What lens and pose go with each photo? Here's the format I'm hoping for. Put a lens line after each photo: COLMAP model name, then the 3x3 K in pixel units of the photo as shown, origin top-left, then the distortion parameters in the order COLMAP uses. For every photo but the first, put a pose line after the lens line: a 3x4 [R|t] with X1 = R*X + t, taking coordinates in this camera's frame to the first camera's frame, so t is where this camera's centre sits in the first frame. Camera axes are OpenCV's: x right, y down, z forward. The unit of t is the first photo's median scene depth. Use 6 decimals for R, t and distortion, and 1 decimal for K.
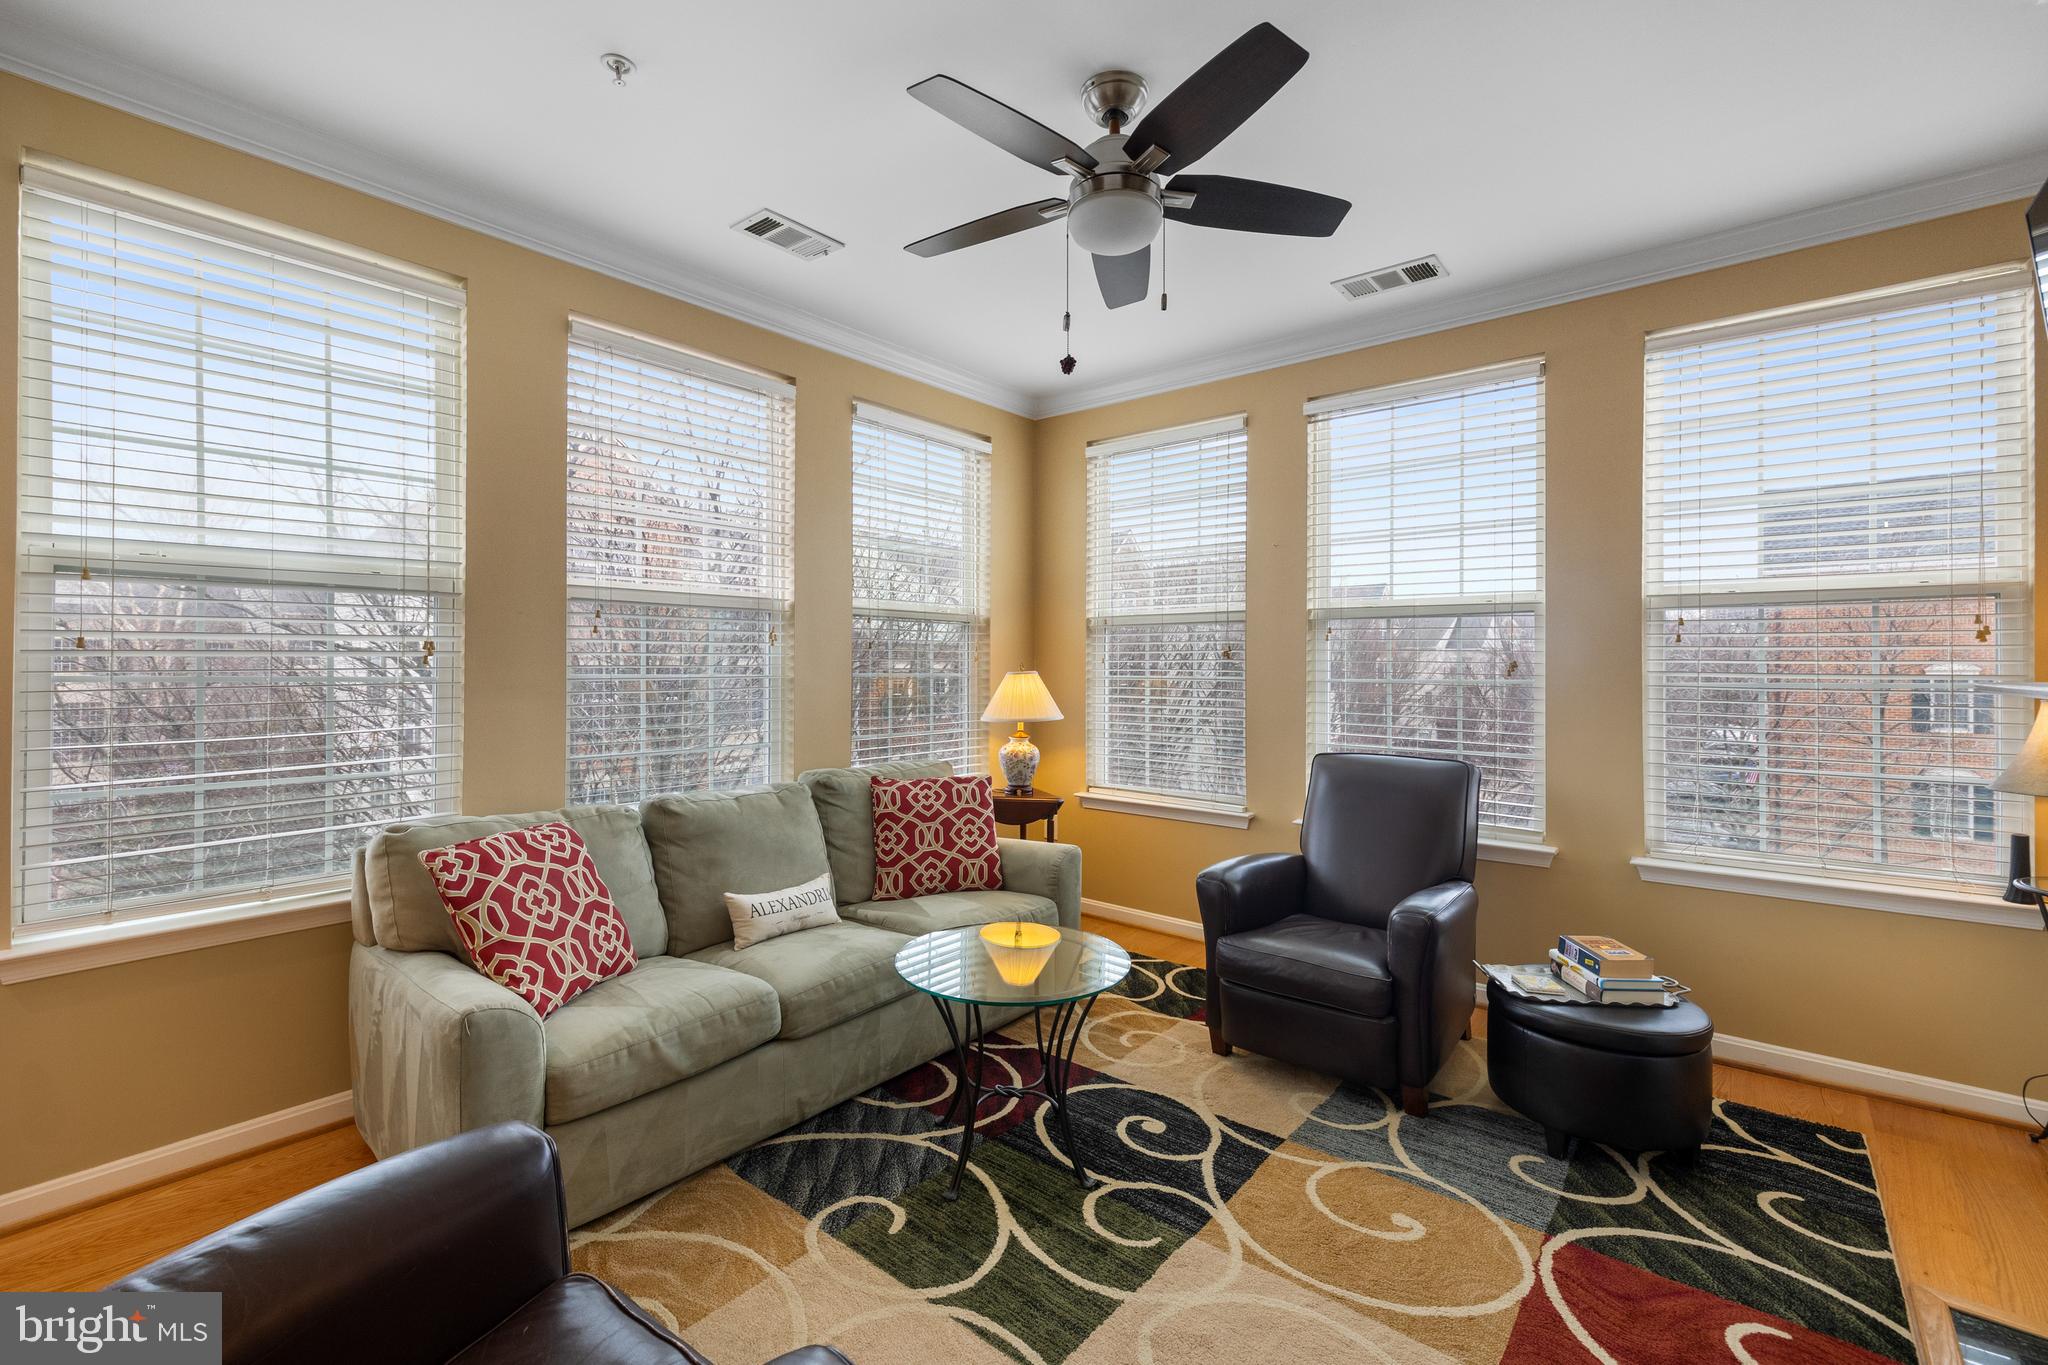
lens RADIAL K [[866.7, 0, 1020.4], [0, 866.7, 677.4], [0, 0, 1]] dist [0.003780, -0.000671]
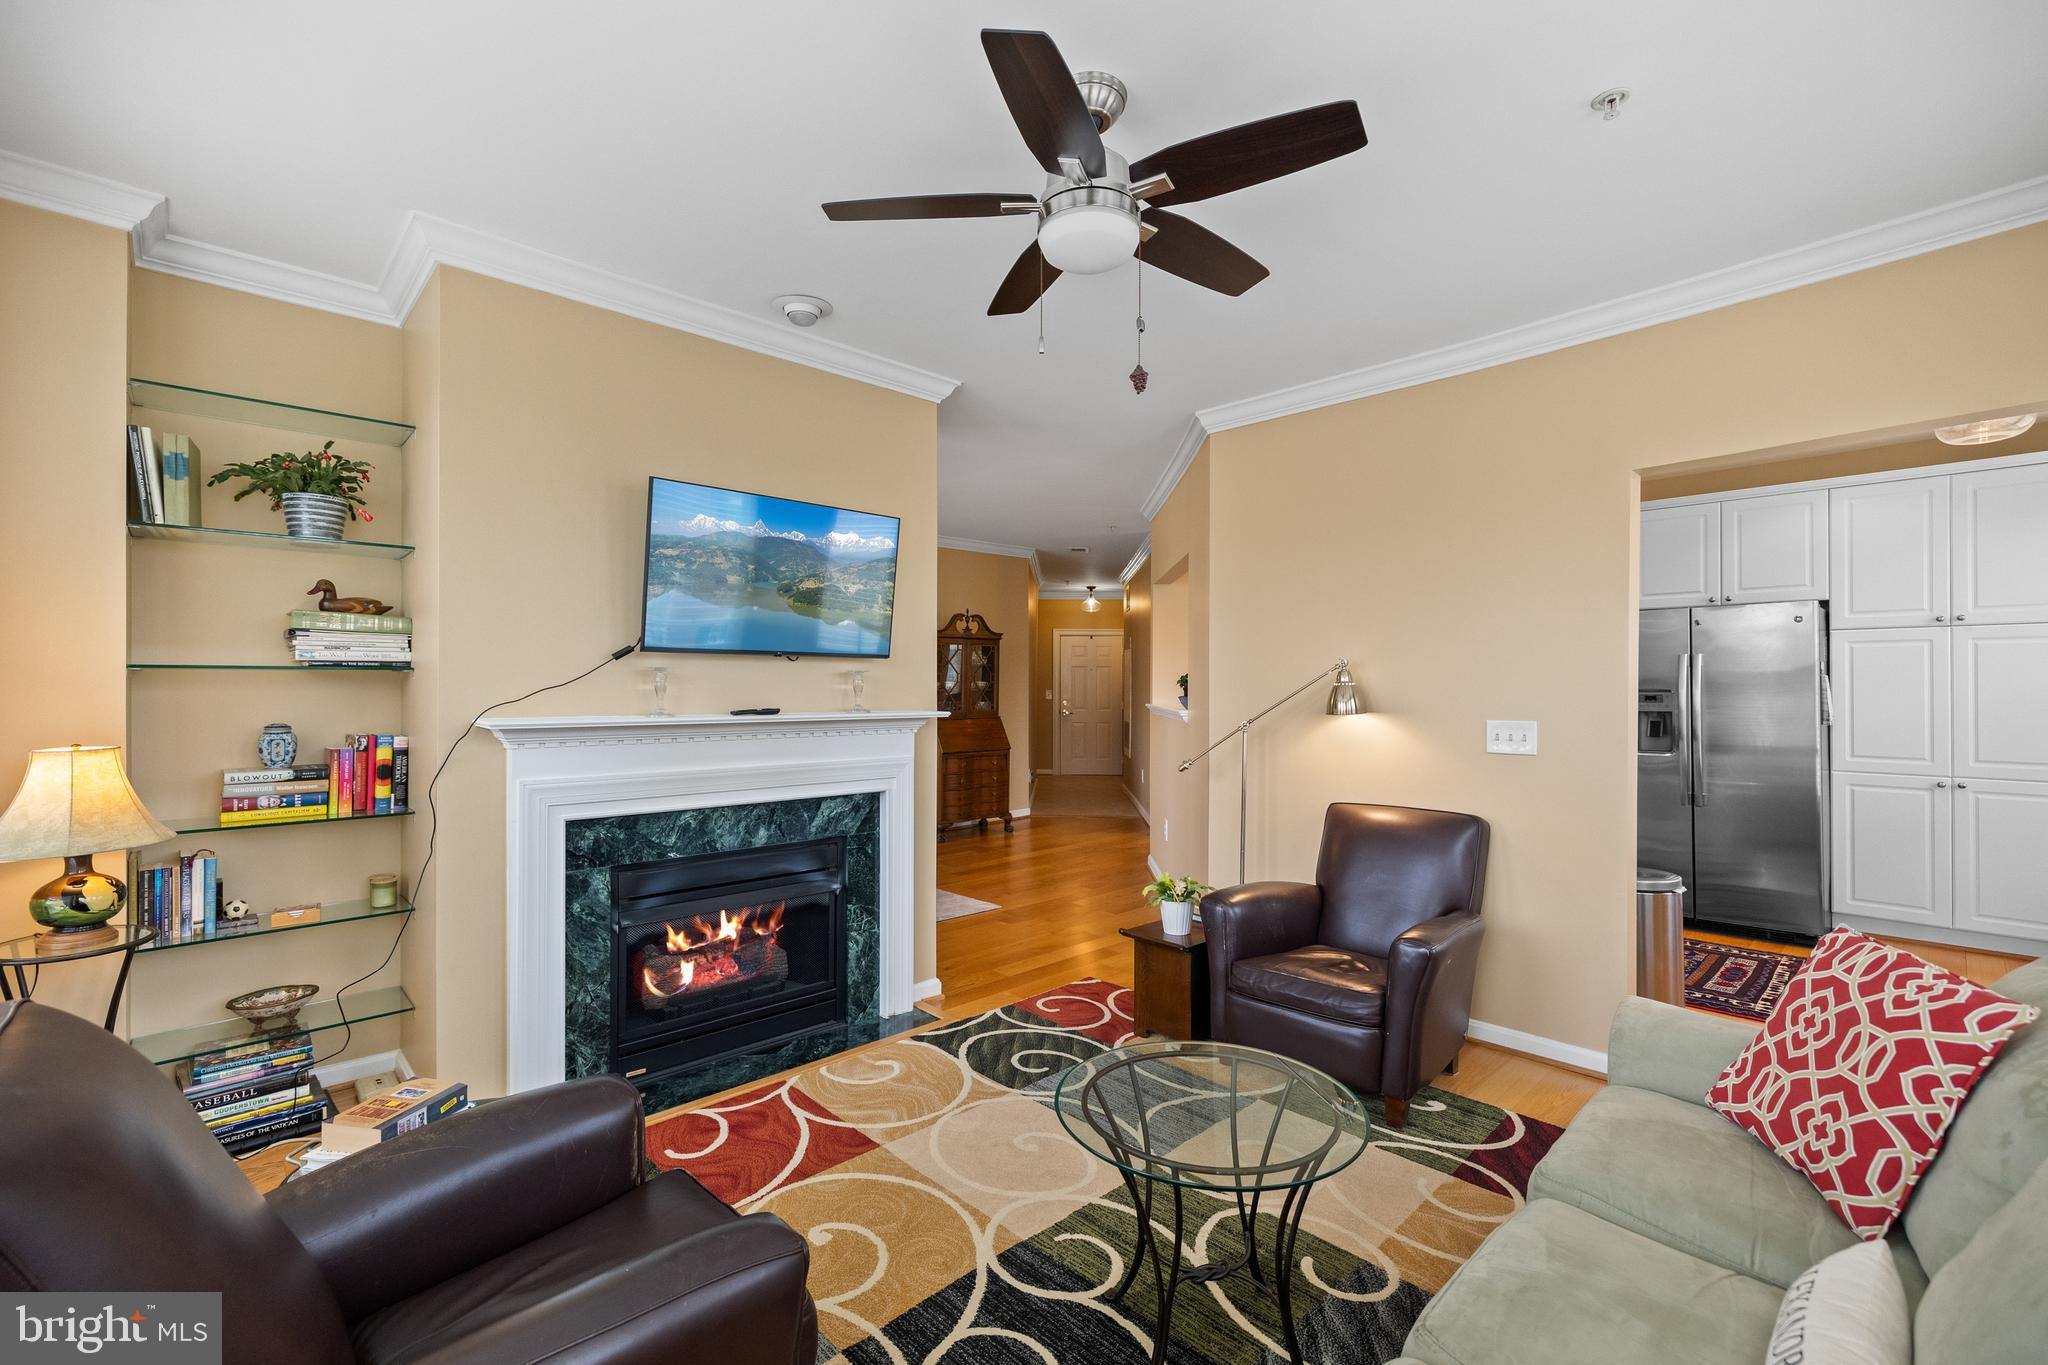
lens RADIAL K [[866.7, 0, 1025.0], [0, 866.7, 682.9], [0, 0, 1]] dist [0.003780, -0.000671]
pose [[-0.993347, -0.002409, 0.115137, 0.044217], [-0.001853, 0.999986, 0.004942, -0.036562], [-0.115147, 0.004696, -0.993337, 1.236878]]
